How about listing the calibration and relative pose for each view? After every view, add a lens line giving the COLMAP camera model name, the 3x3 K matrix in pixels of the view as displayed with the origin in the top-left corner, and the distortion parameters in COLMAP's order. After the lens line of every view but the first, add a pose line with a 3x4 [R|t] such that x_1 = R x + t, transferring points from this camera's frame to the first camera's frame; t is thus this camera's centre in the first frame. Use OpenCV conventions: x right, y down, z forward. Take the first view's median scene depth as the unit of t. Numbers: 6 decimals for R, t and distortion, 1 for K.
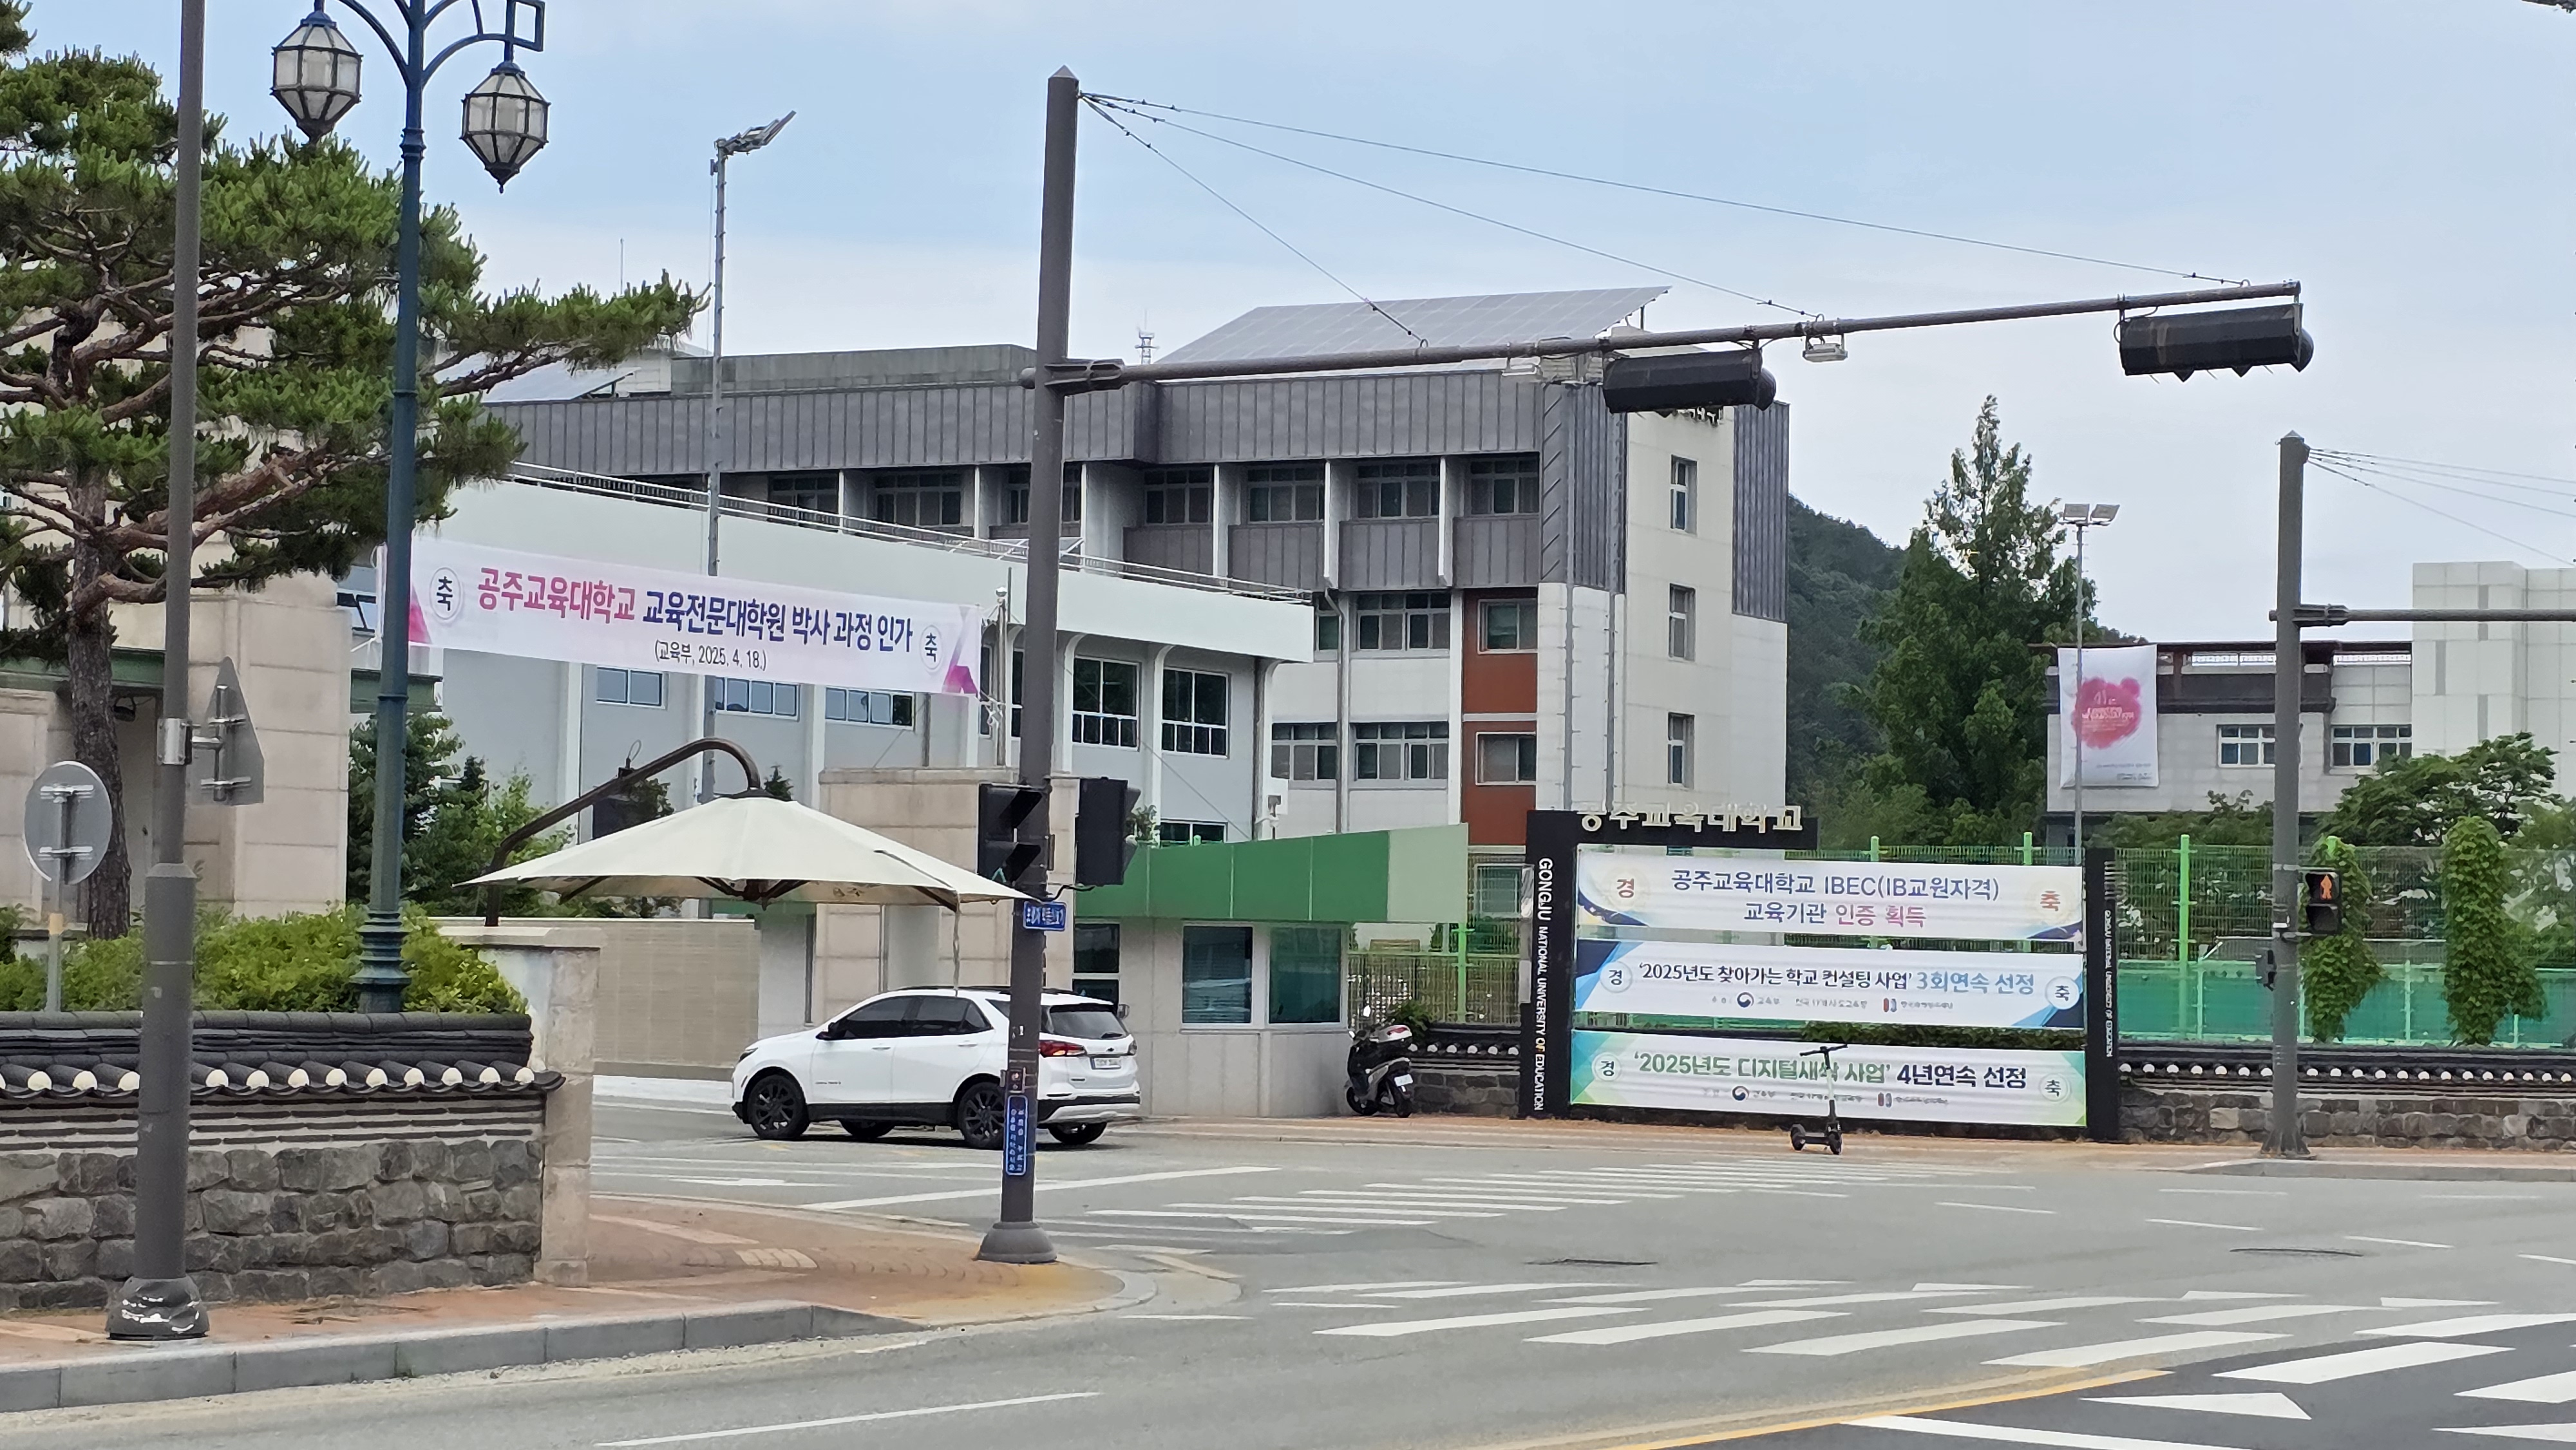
lens RADIAL K [[5037.5, 0, 1288.0], [0, 5037.5, 725.0], [0, 0, 1]] dist [0.256343, 0.060008]
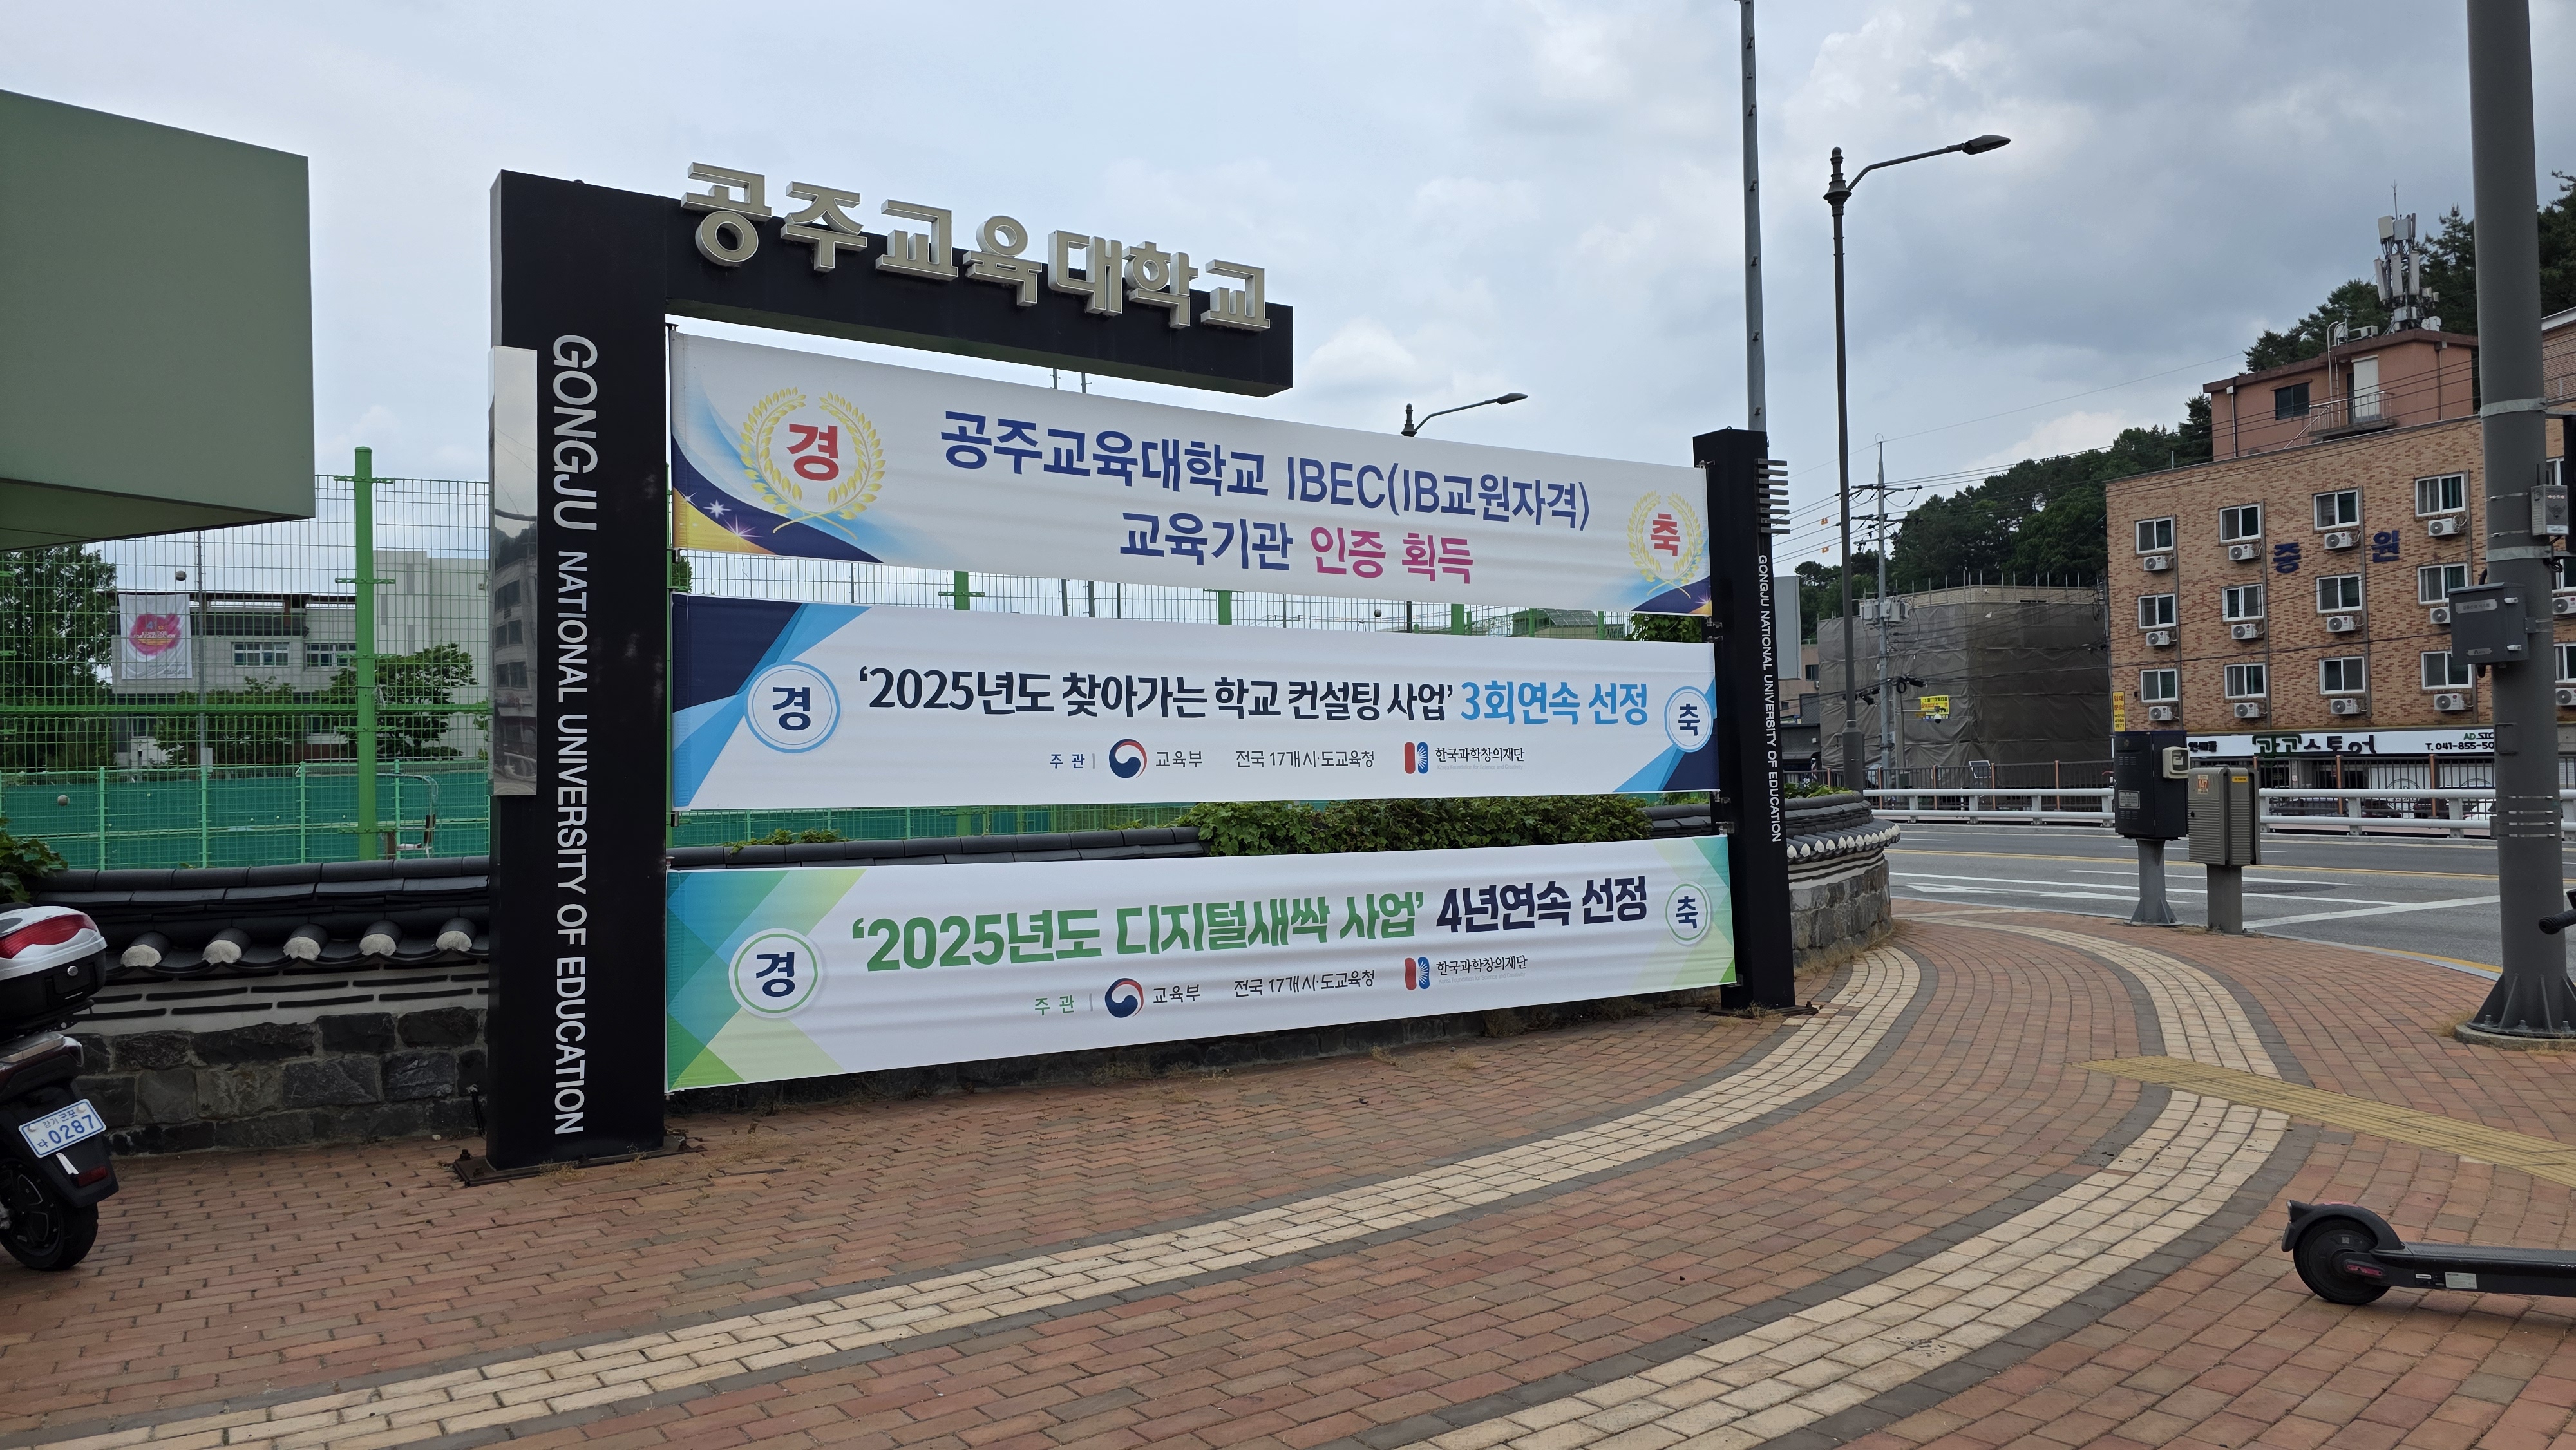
lens RADIAL K [[1746.6, 0, 1288.0], [0, 1746.6, 725.0], [0, 0, 1]] dist [0.115095, -0.120206]
pose [[0.696972, -0.016006, 0.716919, 0.002020], [0.004486, 0.999829, 0.017962, 0.049471], [-0.717084, -0.009303, 0.696925, 0.896812]]
